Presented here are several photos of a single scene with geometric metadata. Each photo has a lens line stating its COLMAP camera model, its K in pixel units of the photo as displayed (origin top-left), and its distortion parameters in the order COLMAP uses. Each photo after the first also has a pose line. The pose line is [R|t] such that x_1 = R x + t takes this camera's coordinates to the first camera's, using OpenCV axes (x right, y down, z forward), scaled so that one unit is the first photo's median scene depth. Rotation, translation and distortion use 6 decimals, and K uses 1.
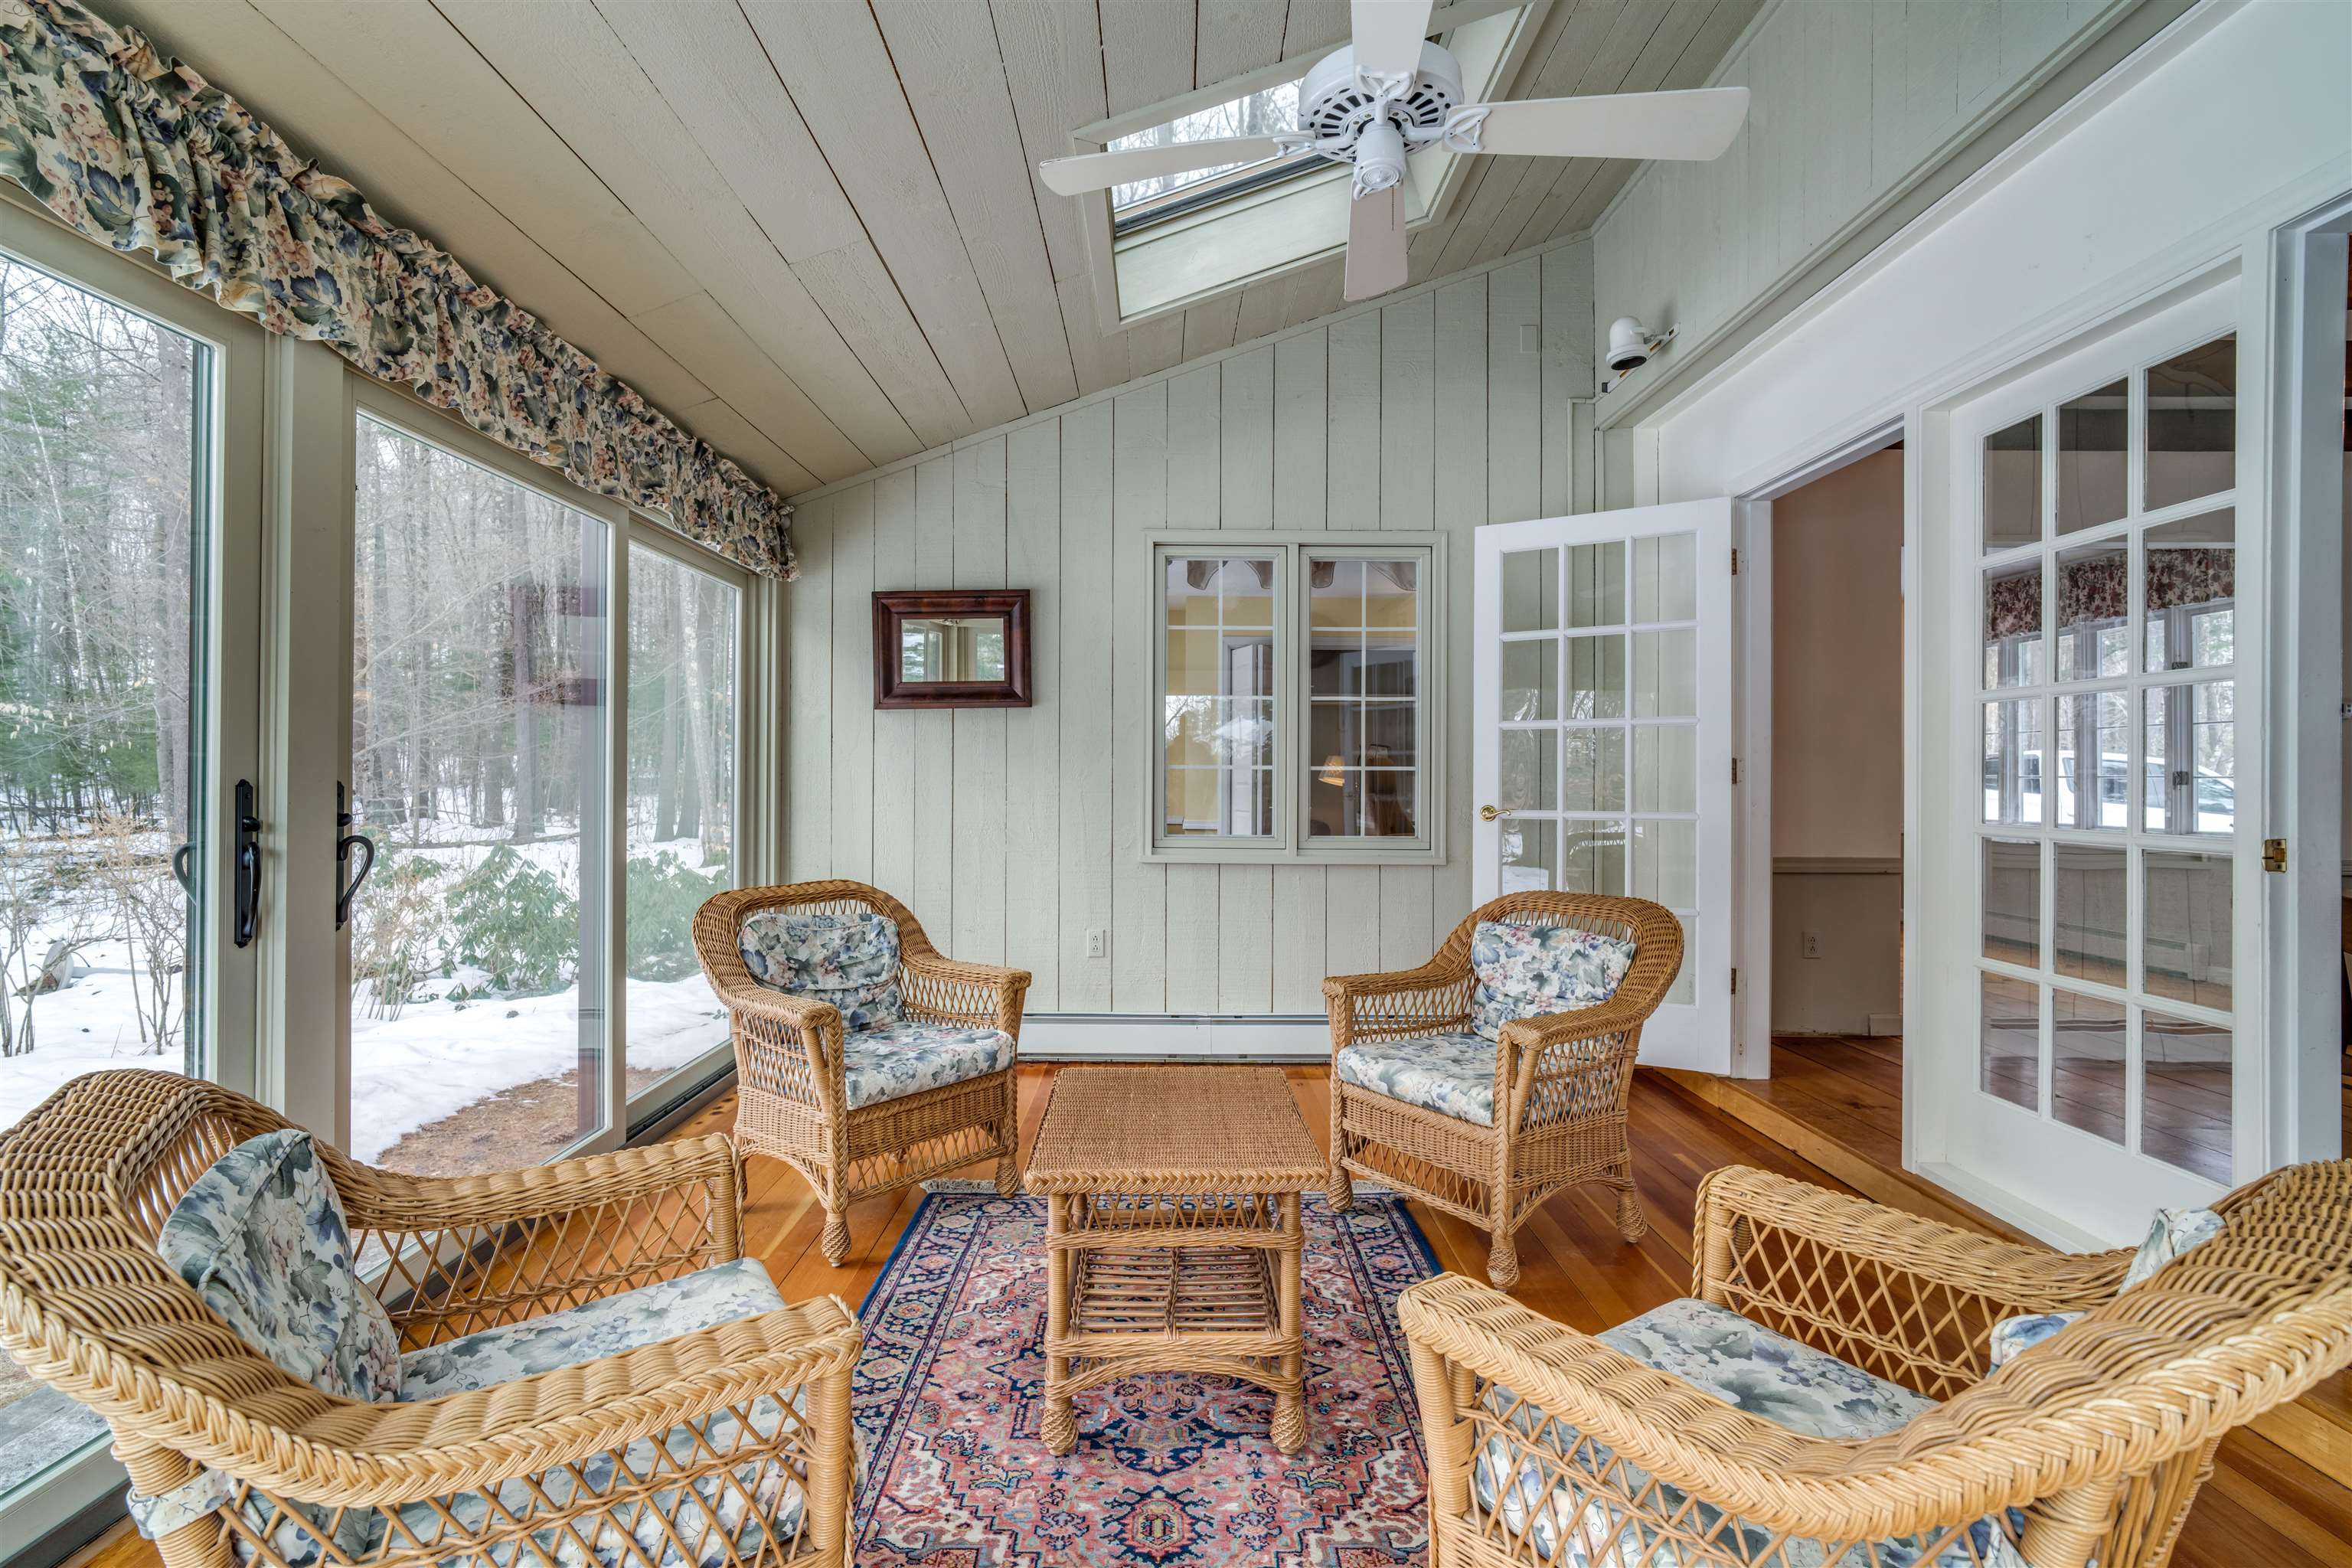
lens RADIAL K [[1097.7, 0, 1165.4], [0, 1097.7, 797.8], [0, 0, 1]] dist [-0.016825, 0.006665]
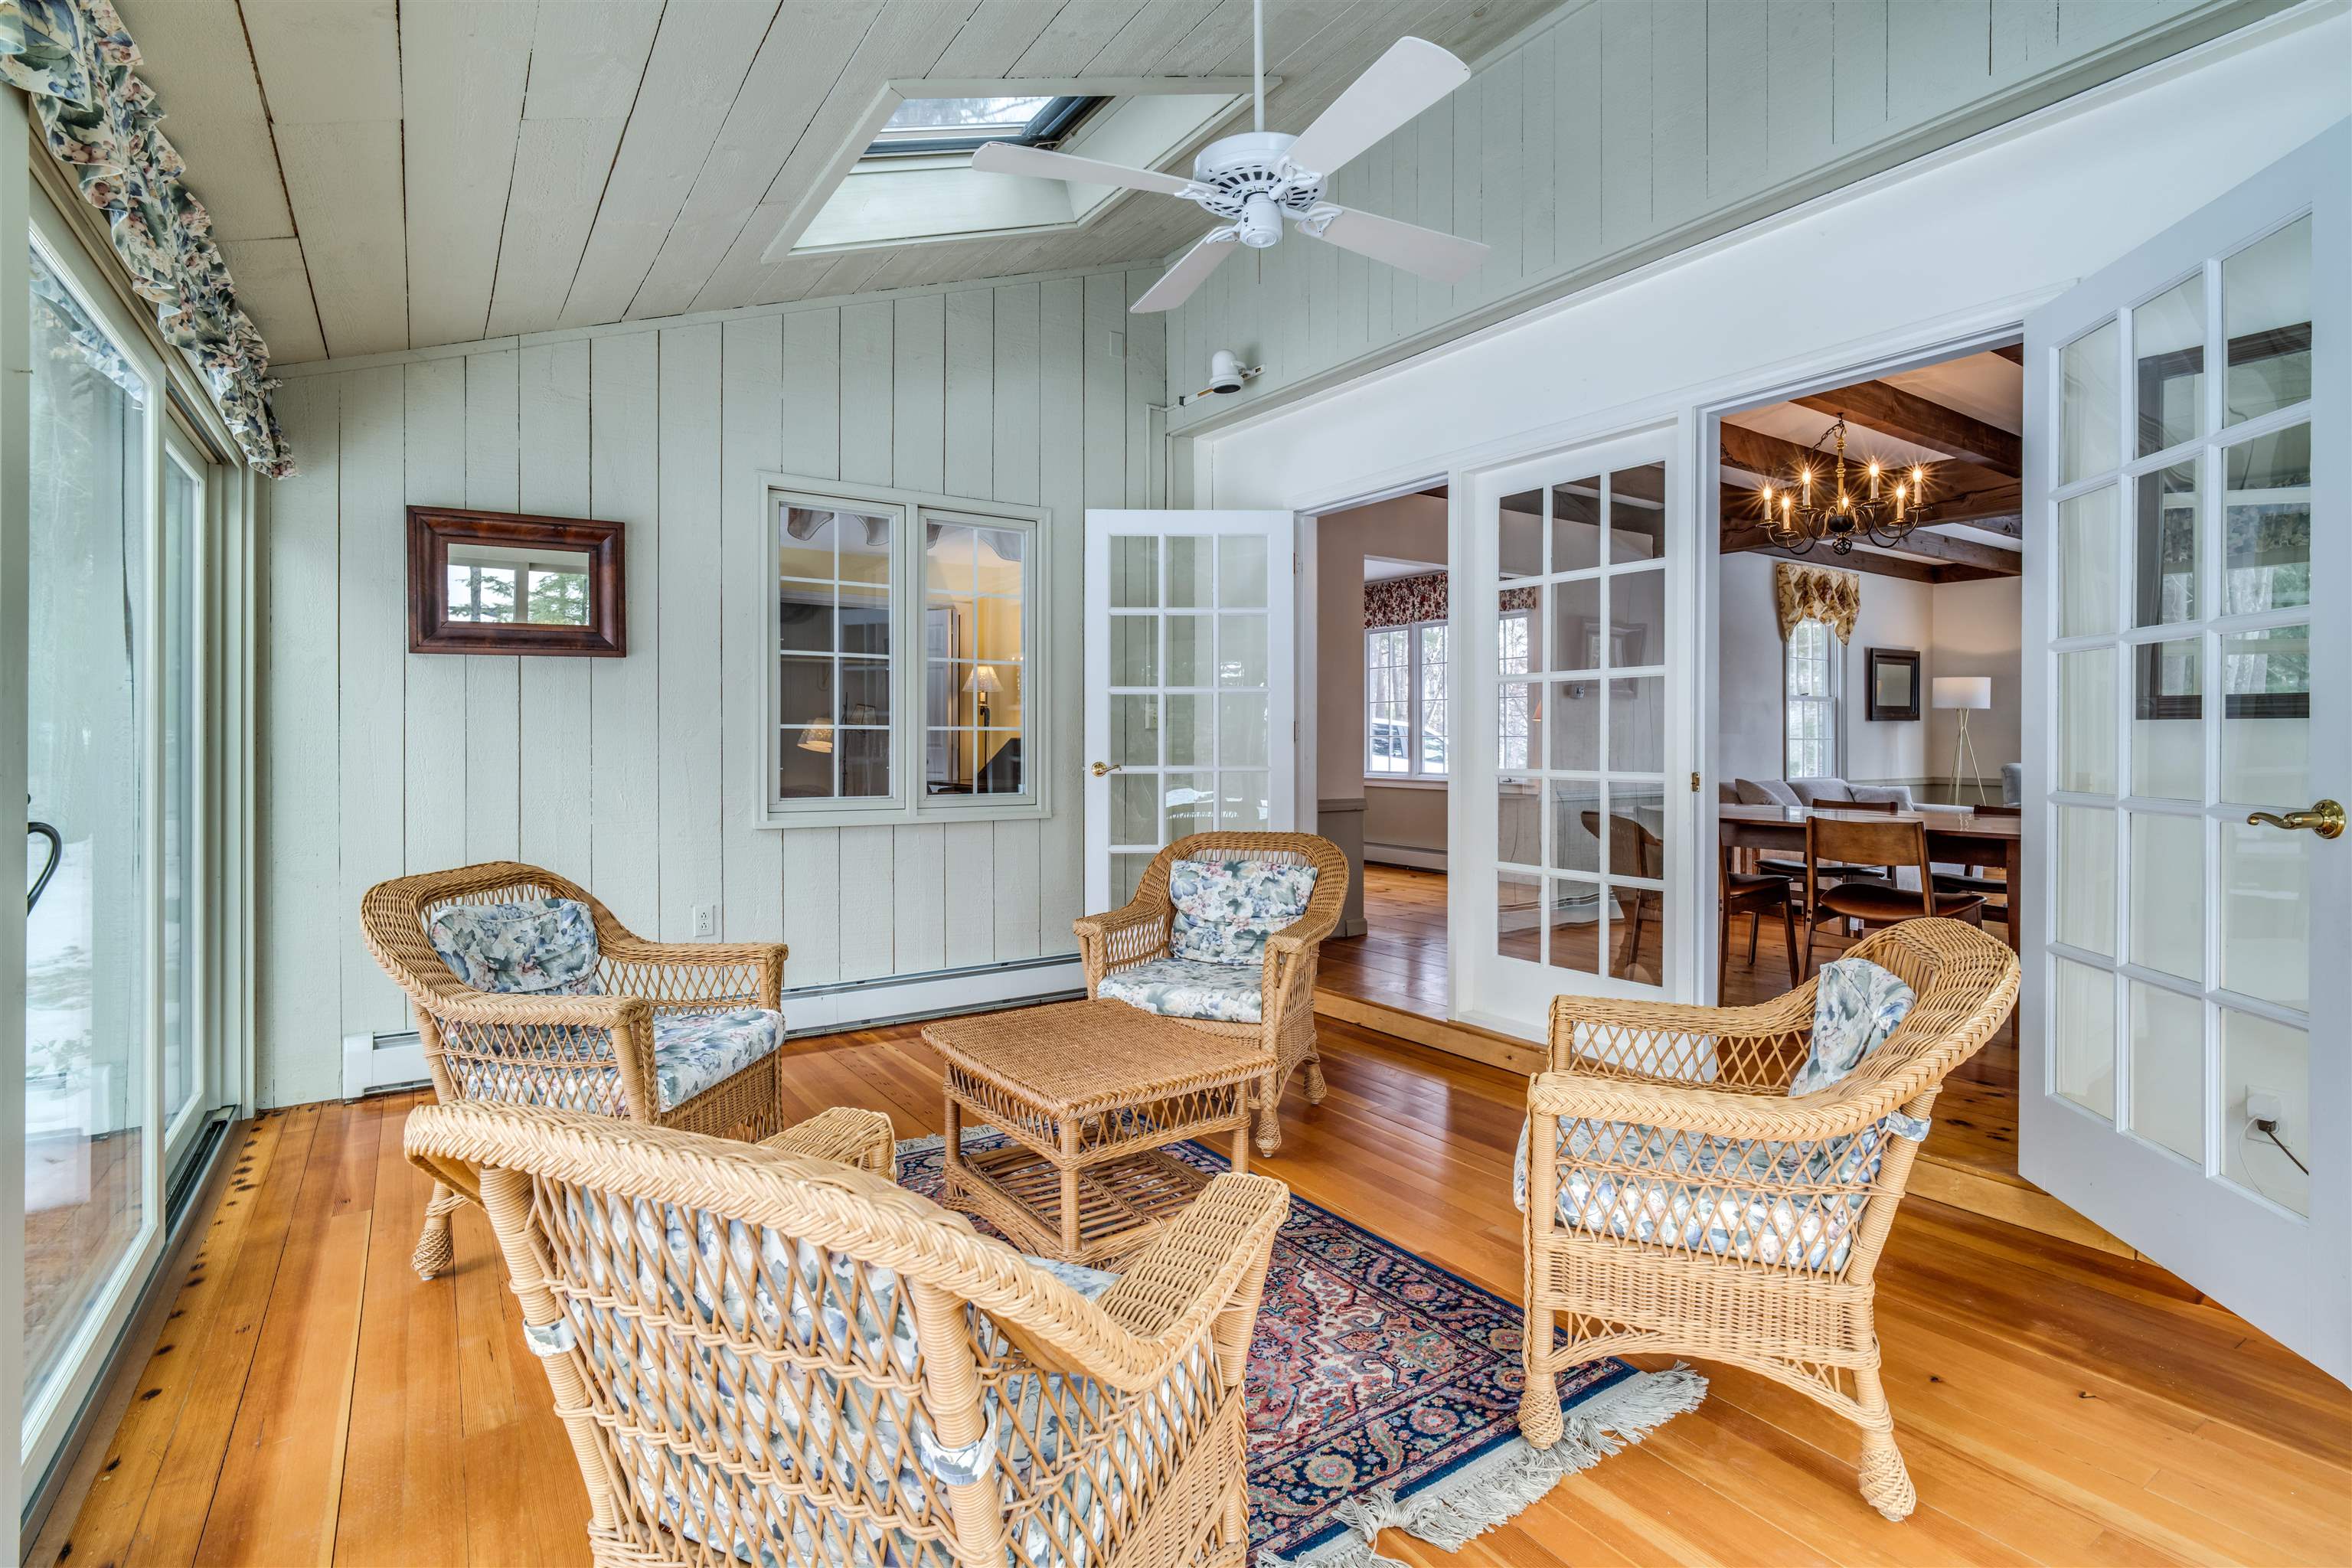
lens RADIAL K [[1135.8, 0, 1181.4], [0, 1135.8, 768.5], [0, 0, 1]] dist [-0.017255, 0.012767]
pose [[0.825041, -0.017425, 0.564805, -0.370305], [0.012558, 0.999843, 0.012503, 0.000330], [-0.564934, -0.003223, 0.825130, 0.005758]]
